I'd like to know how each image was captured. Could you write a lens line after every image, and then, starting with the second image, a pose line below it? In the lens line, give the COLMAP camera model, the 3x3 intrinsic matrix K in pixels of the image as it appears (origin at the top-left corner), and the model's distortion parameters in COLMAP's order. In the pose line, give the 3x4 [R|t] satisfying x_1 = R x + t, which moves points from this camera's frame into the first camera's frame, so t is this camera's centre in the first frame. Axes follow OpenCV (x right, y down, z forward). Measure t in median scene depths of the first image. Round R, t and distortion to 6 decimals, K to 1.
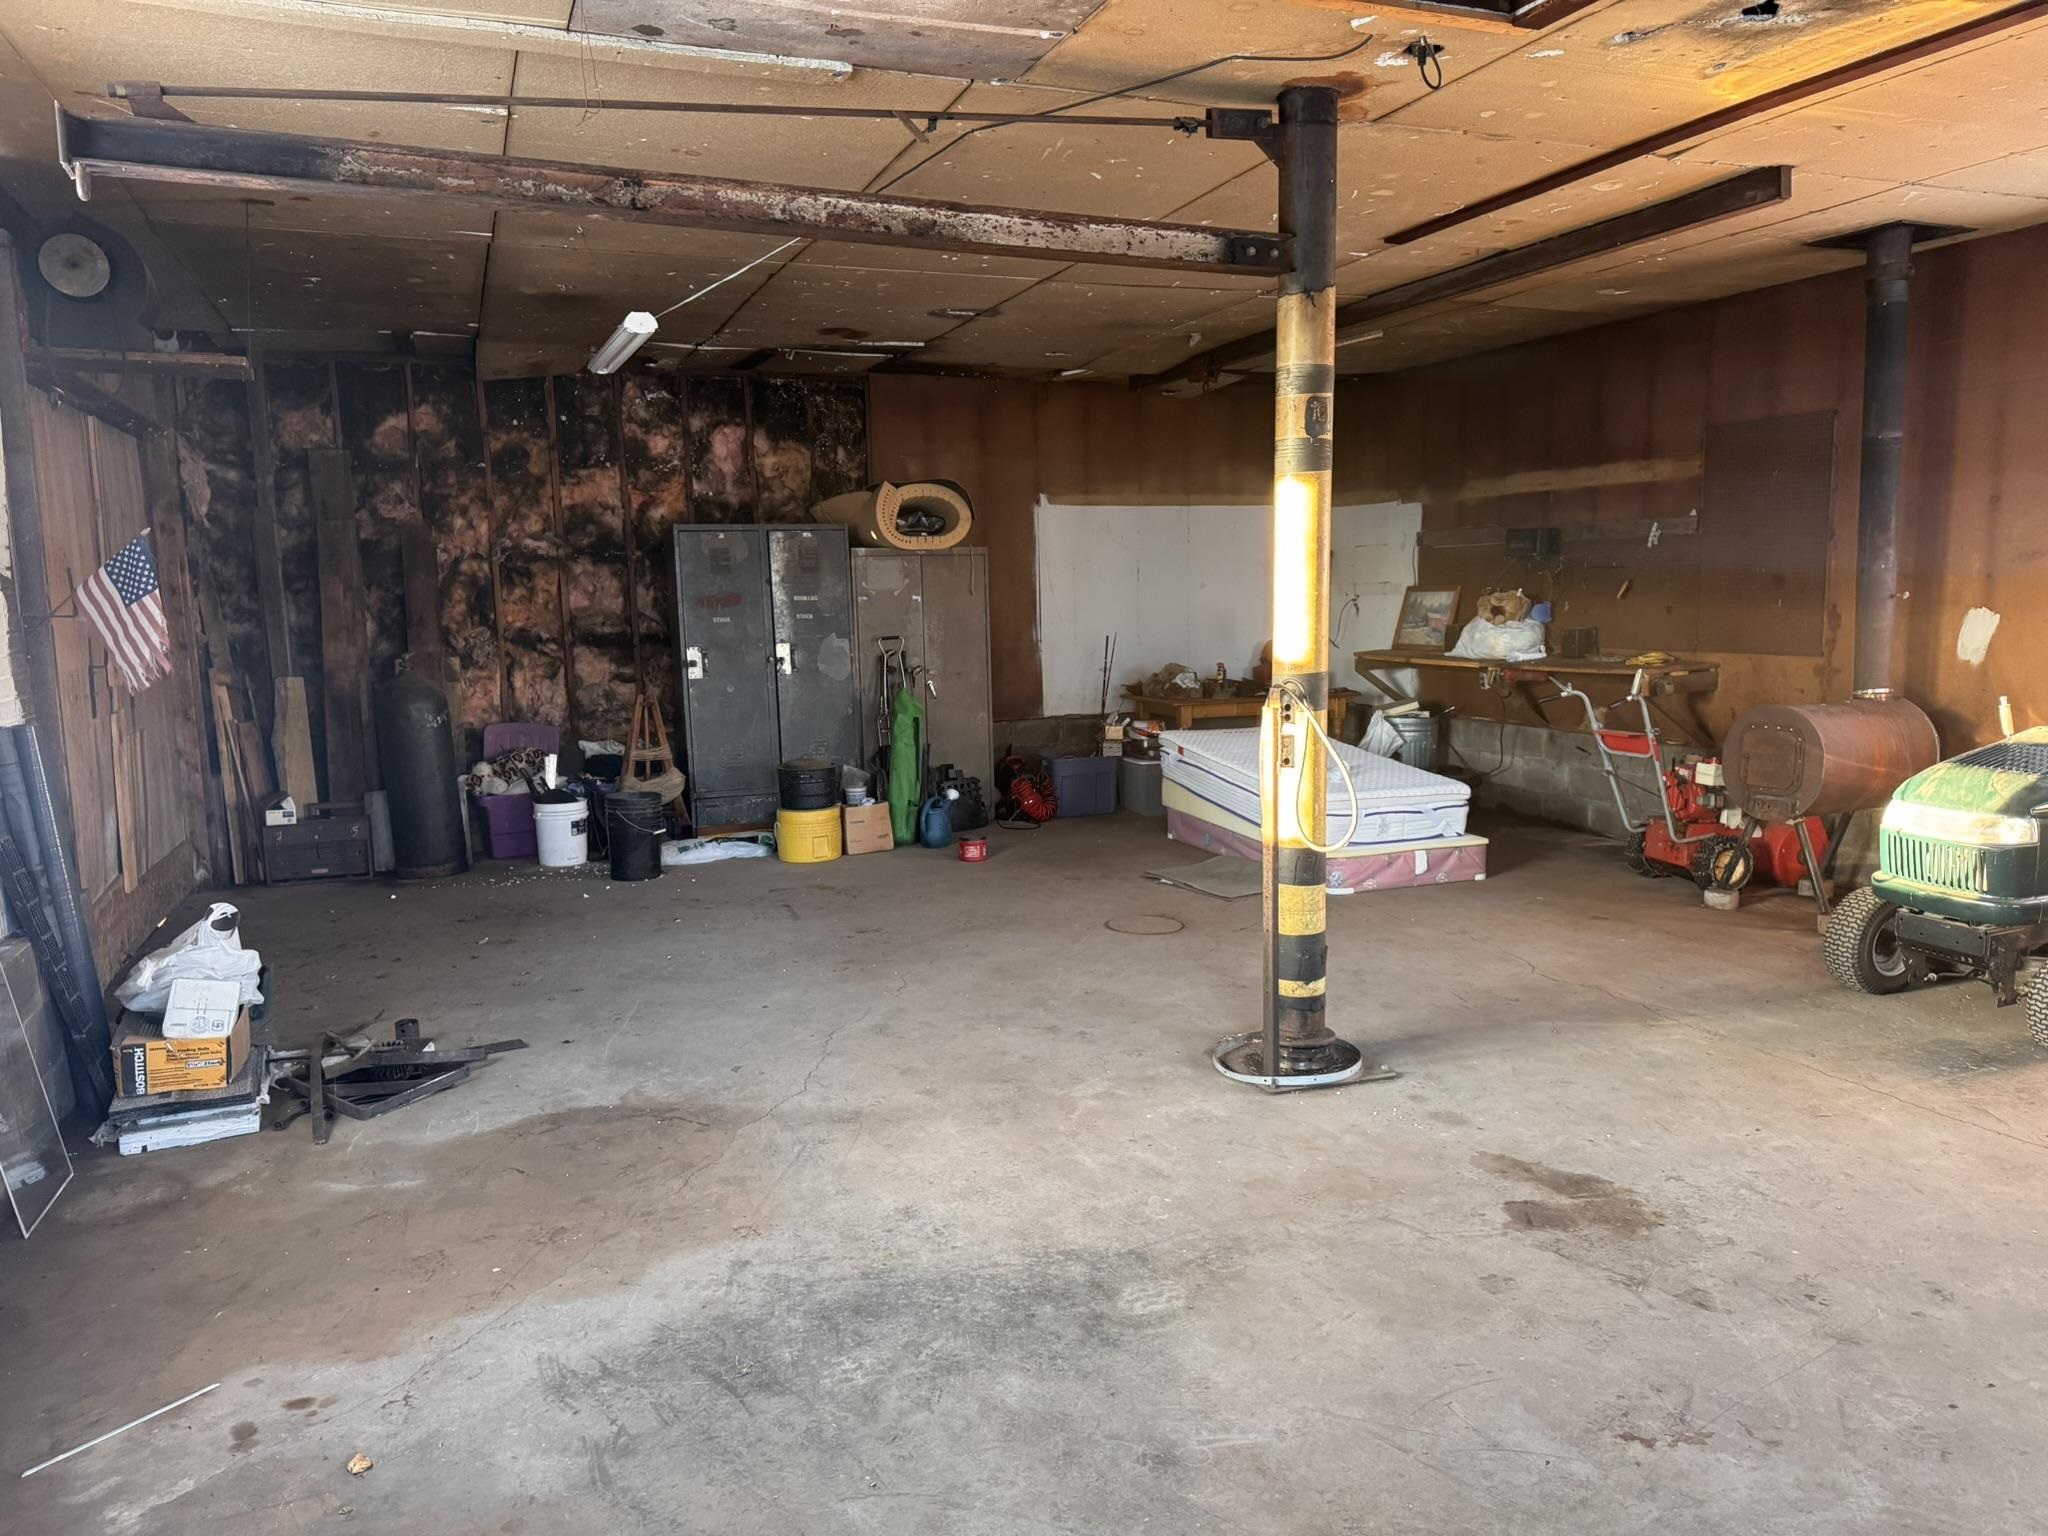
lens RADIAL K [[1438.1, 0, 1014.5], [0, 1438.1, 770.6], [0, 0, 1]] dist [0.070822, -0.096575]
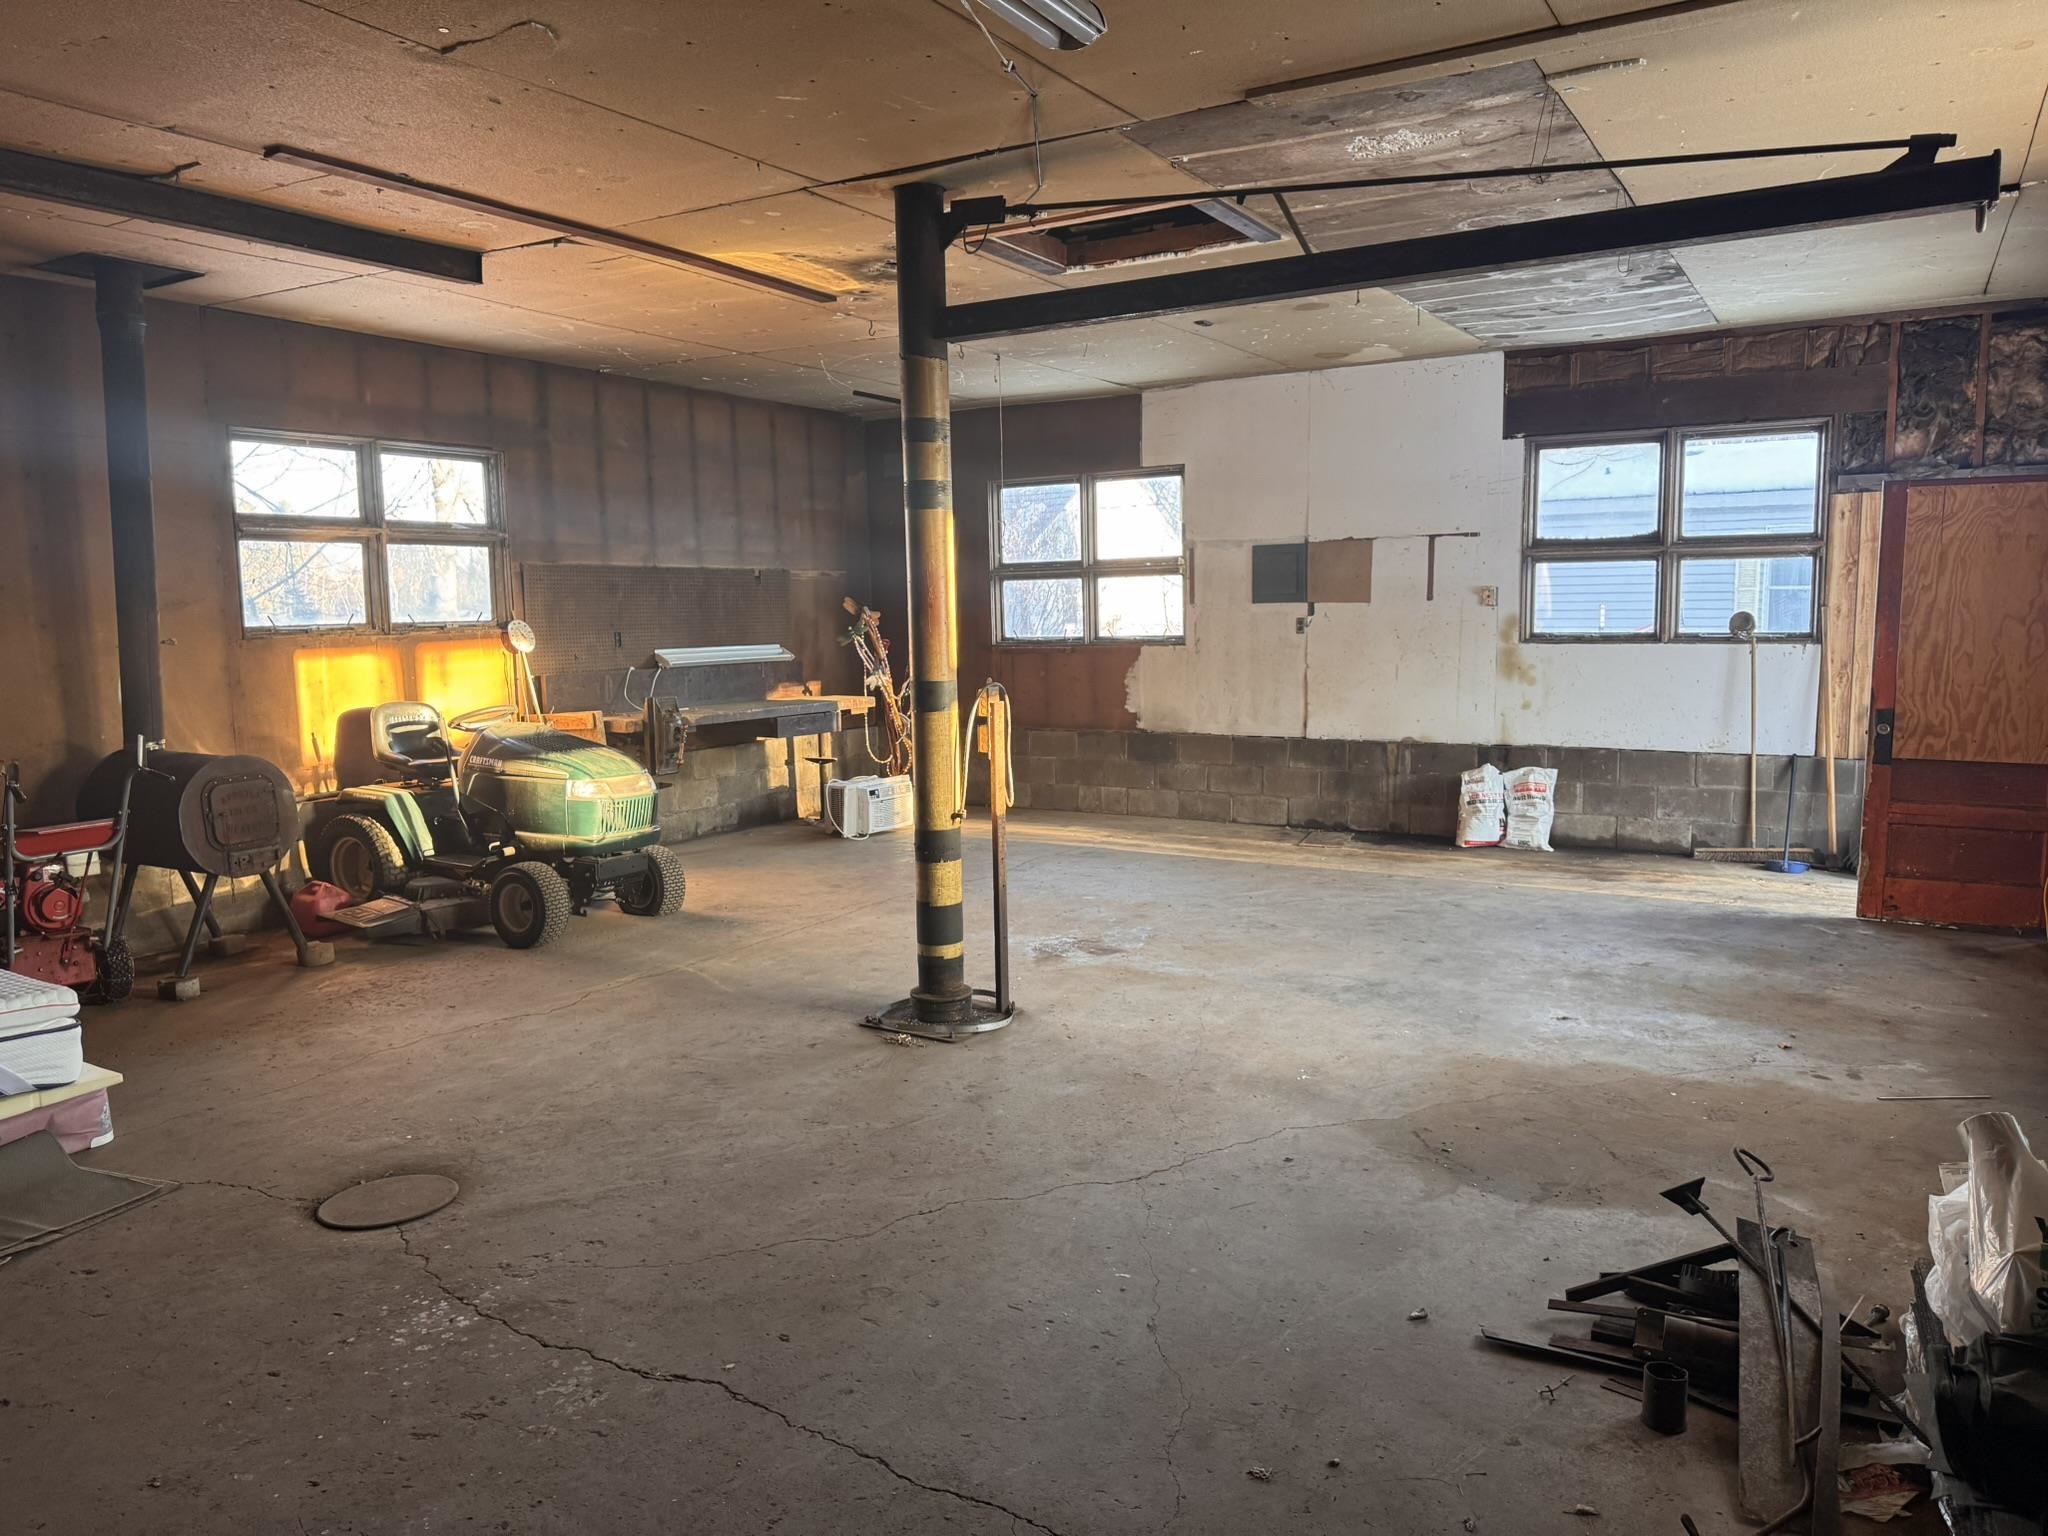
lens RADIAL K [[1438.1, 0, 1019.1], [0, 1438.1, 761.4], [0, 0, 1]] dist [0.070822, -0.096575]
pose [[-0.602704, -0.069765, 0.794909, -0.950206], [0.135009, 0.972894, 0.187749, -0.262856], [-0.786461, 0.220477, -0.576948, 1.998388]]
